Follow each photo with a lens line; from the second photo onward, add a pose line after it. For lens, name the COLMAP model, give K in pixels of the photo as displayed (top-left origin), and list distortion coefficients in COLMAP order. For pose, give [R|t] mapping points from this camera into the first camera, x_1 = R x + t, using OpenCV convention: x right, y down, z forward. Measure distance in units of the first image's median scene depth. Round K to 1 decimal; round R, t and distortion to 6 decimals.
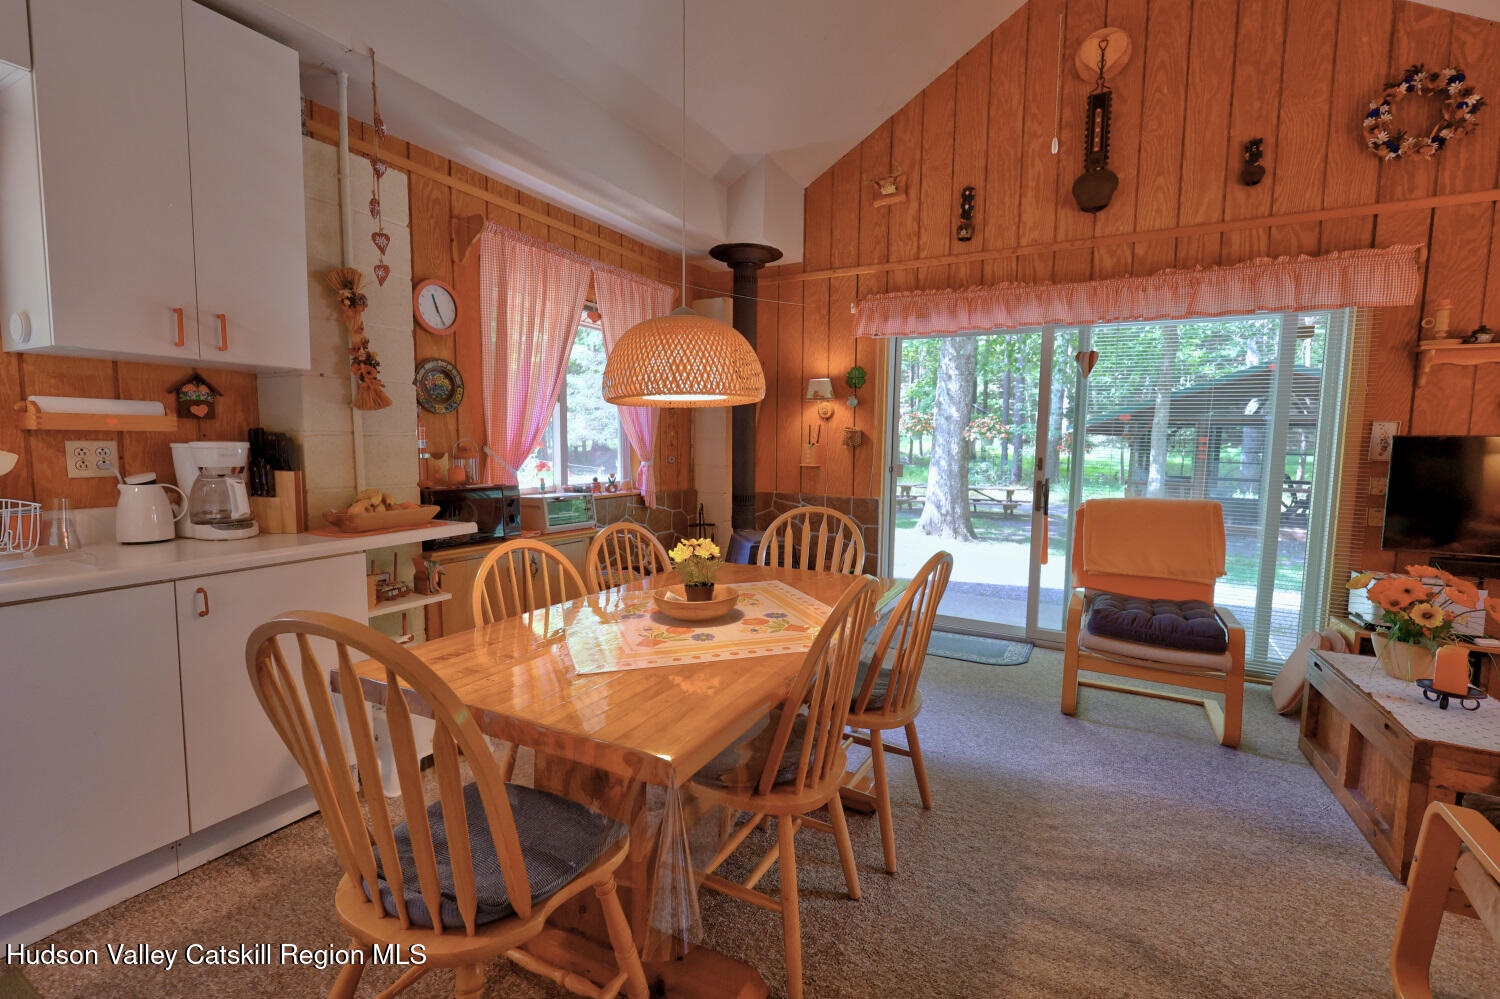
lens RADIAL K [[668.5, 0, 771.3], [0, 668.5, 496.0], [0, 0, 1]] dist [0.002871, -0.000437]
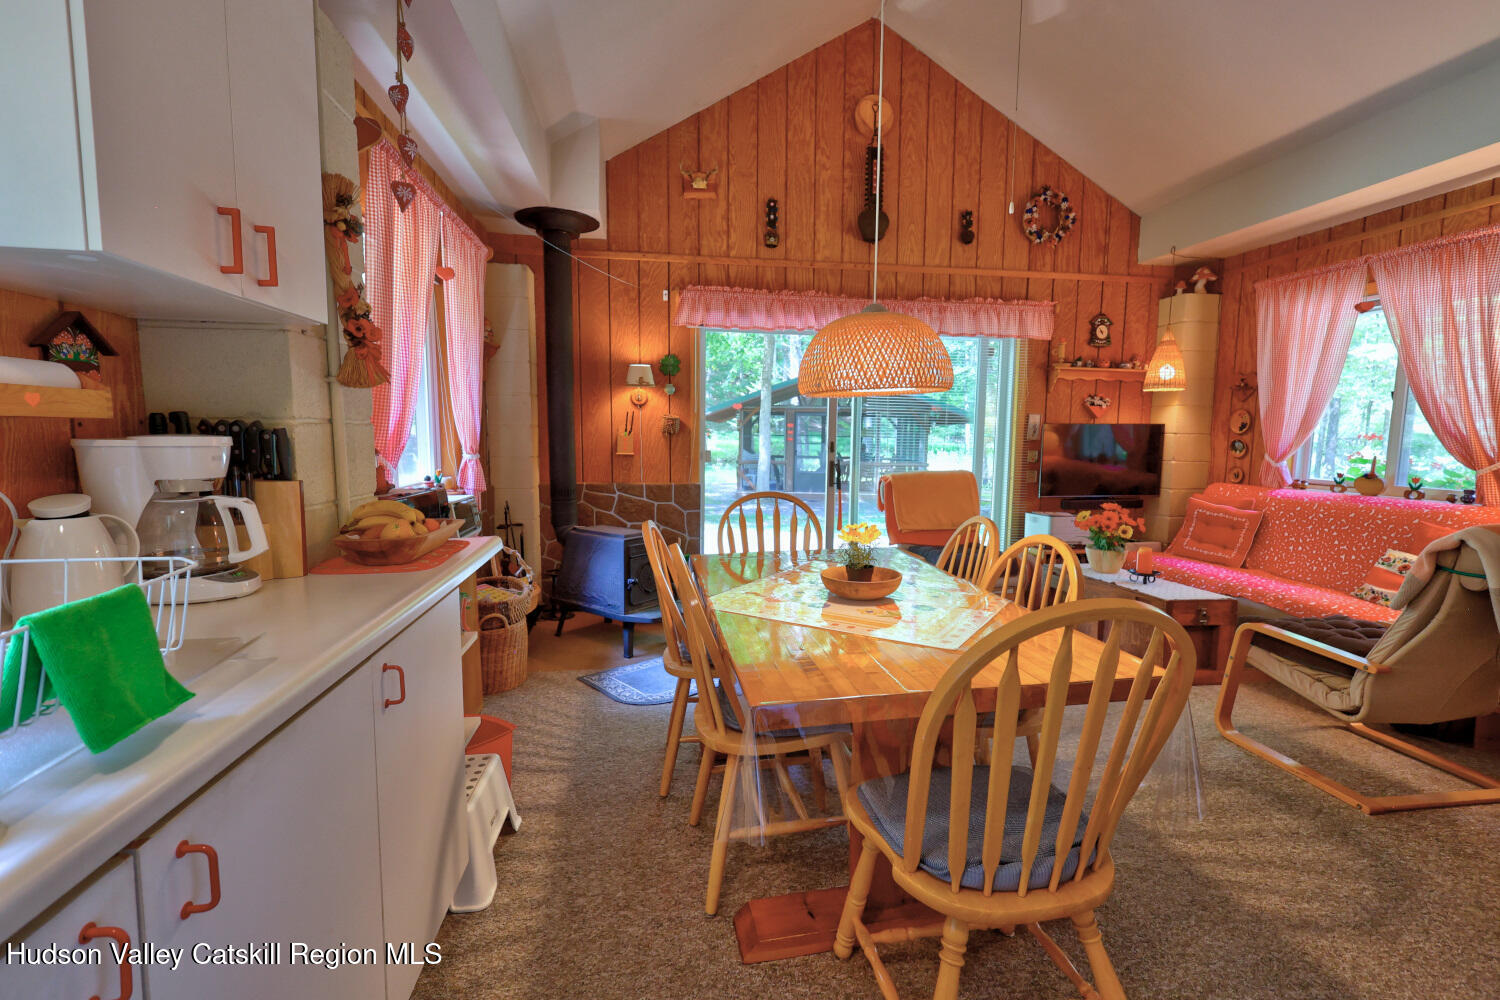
lens RADIAL K [[668.5, 0, 771.3], [0, 668.5, 496.5], [0, 0, 1]] dist [0.002871, -0.000437]
pose [[0.792500, -0.066495, 0.606236, -0.427709], [0.053360, 0.997786, 0.039688, -0.013479], [-0.607533, 0.000896, 0.794294, 0.123333]]
